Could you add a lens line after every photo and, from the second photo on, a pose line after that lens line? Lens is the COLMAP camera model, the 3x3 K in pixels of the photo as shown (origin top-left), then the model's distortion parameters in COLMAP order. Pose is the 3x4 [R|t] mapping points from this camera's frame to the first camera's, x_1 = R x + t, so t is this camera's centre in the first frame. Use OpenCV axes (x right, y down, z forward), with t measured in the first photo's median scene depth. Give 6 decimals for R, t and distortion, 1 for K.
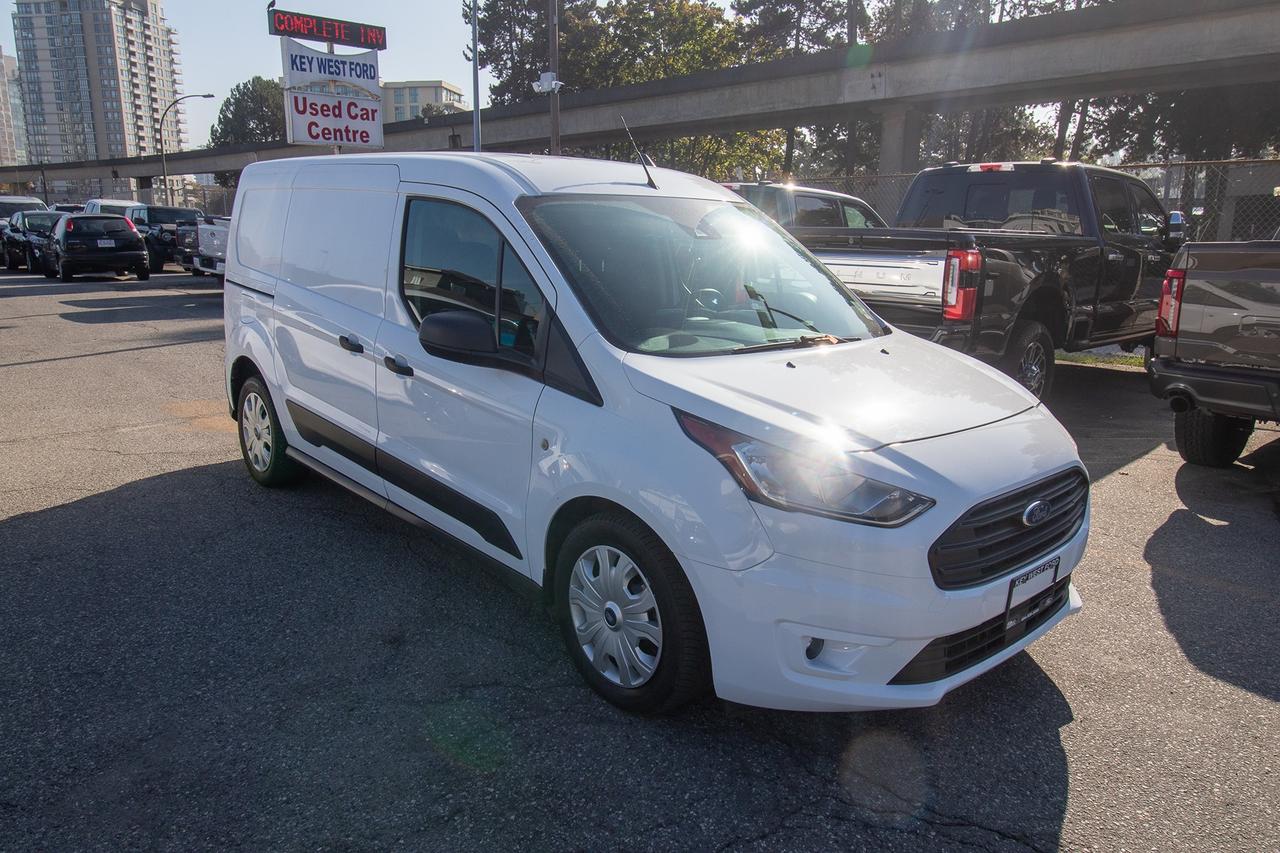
lens RADIAL K [[874.9, 0, 640.0], [0, 874.9, 426.5], [0, 0, 1]] dist [0.007308, -0.004445]
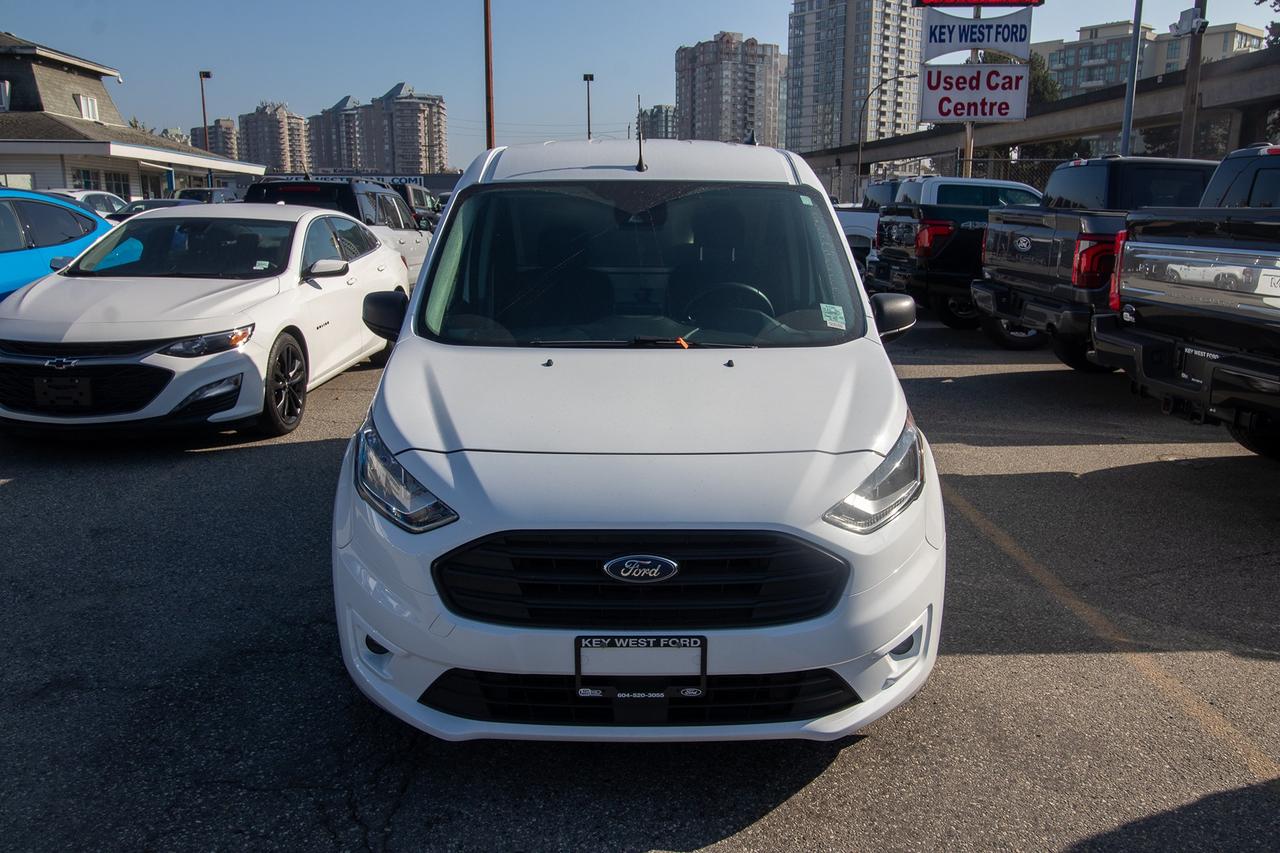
lens RADIAL K [[994.9, 0, 645.2], [0, 994.9, 429.8], [0, 0, 1]] dist [0.015851, -0.009914]
pose [[0.751681, 0.130629, -0.646461, 0.105430], [-0.136604, 0.989770, 0.041162, -0.006577], [0.645225, 0.057368, 0.761836, 0.031273]]
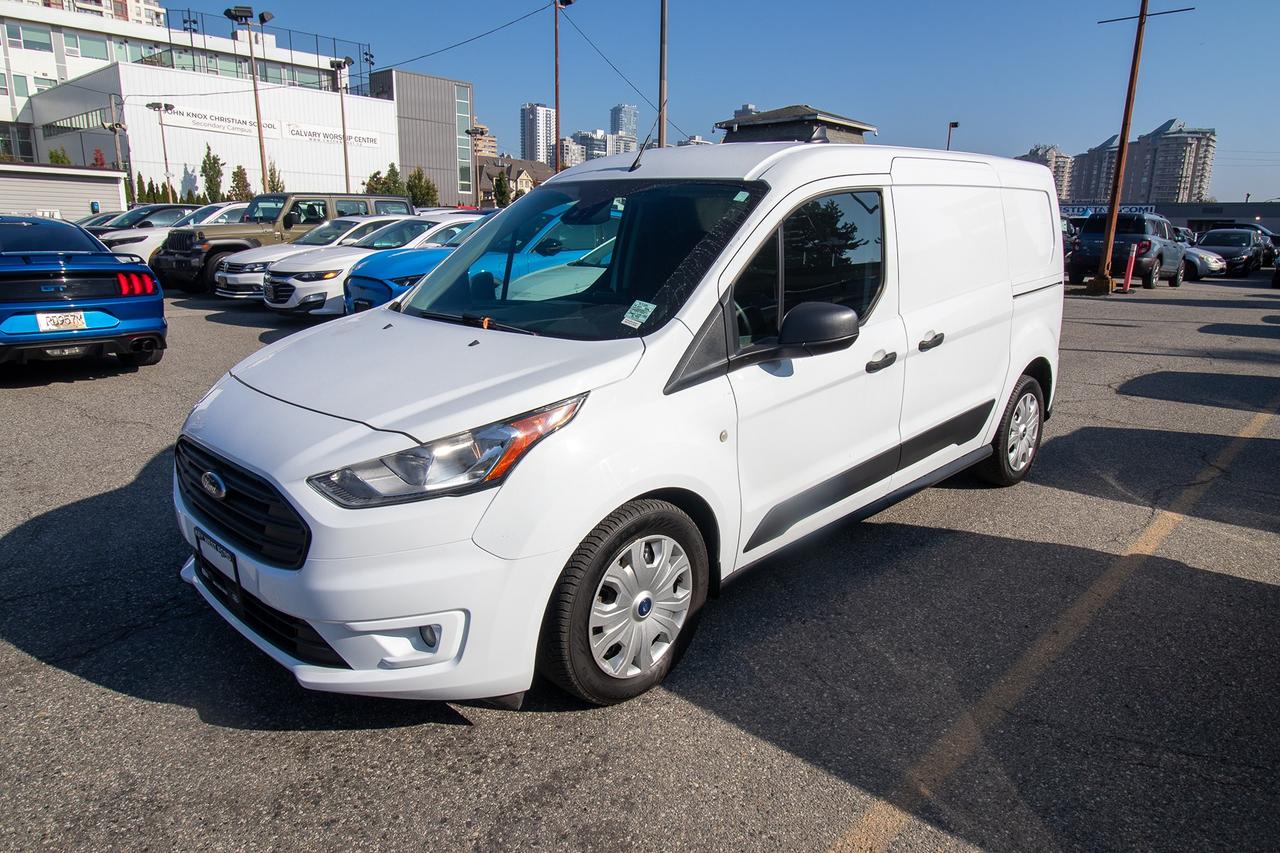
lens RADIAL K [[808.4, 0, 643.6], [0, 808.4, 422.6], [0, 0, 1]] dist [0.002169, -0.001281]
pose [[0.082525, 0.222604, -0.971410, 0.139364], [-0.235235, 0.951543, 0.198068, -0.026681], [0.968429, 0.212164, 0.130891, 0.136807]]
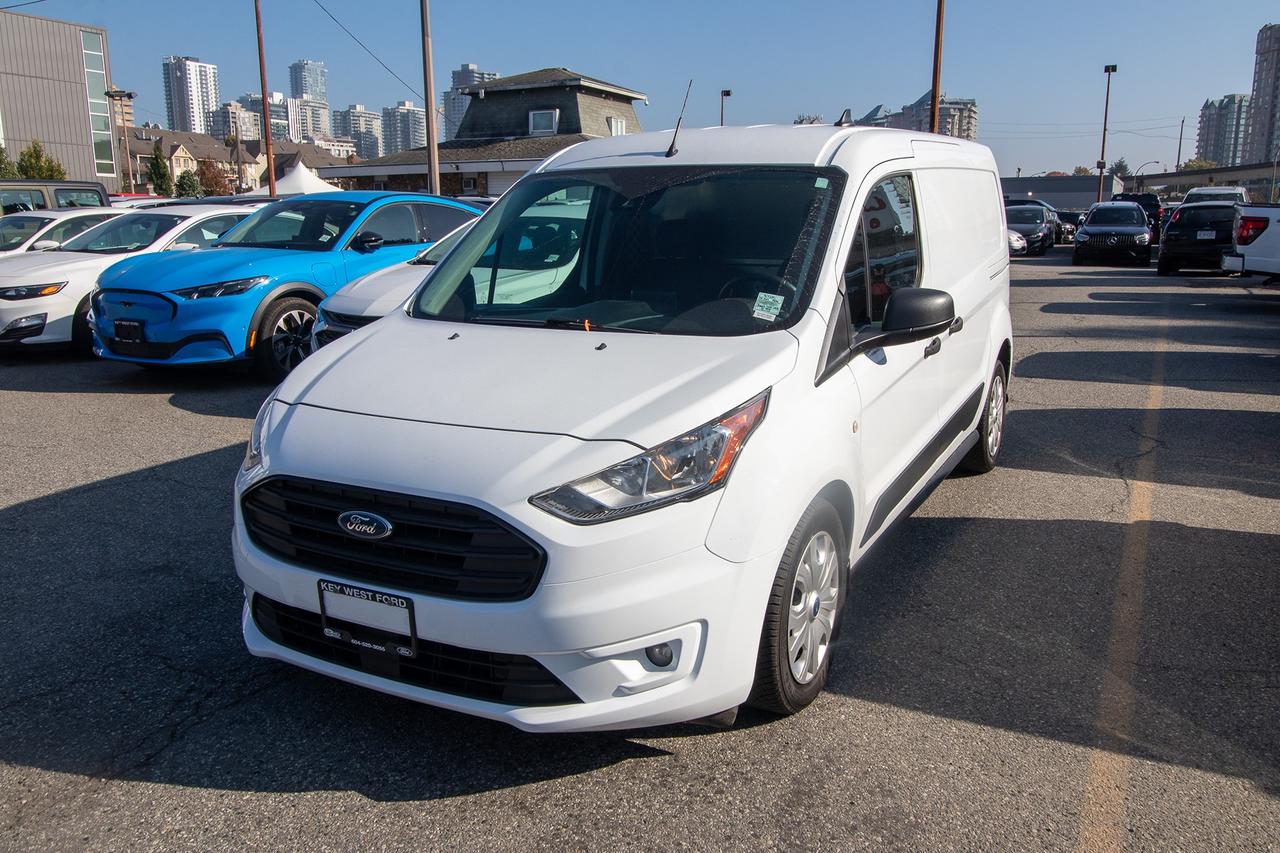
lens RADIAL K [[994.9, 0, 645.2], [0, 994.9, 429.8], [0, 0, 1]] dist [0.015851, -0.009914]
pose [[0.352524, 0.181735, -0.917987, 0.145368], [-0.197508, 0.973313, 0.116842, -0.016003], [0.914723, 0.140120, 0.379010, 0.089394]]
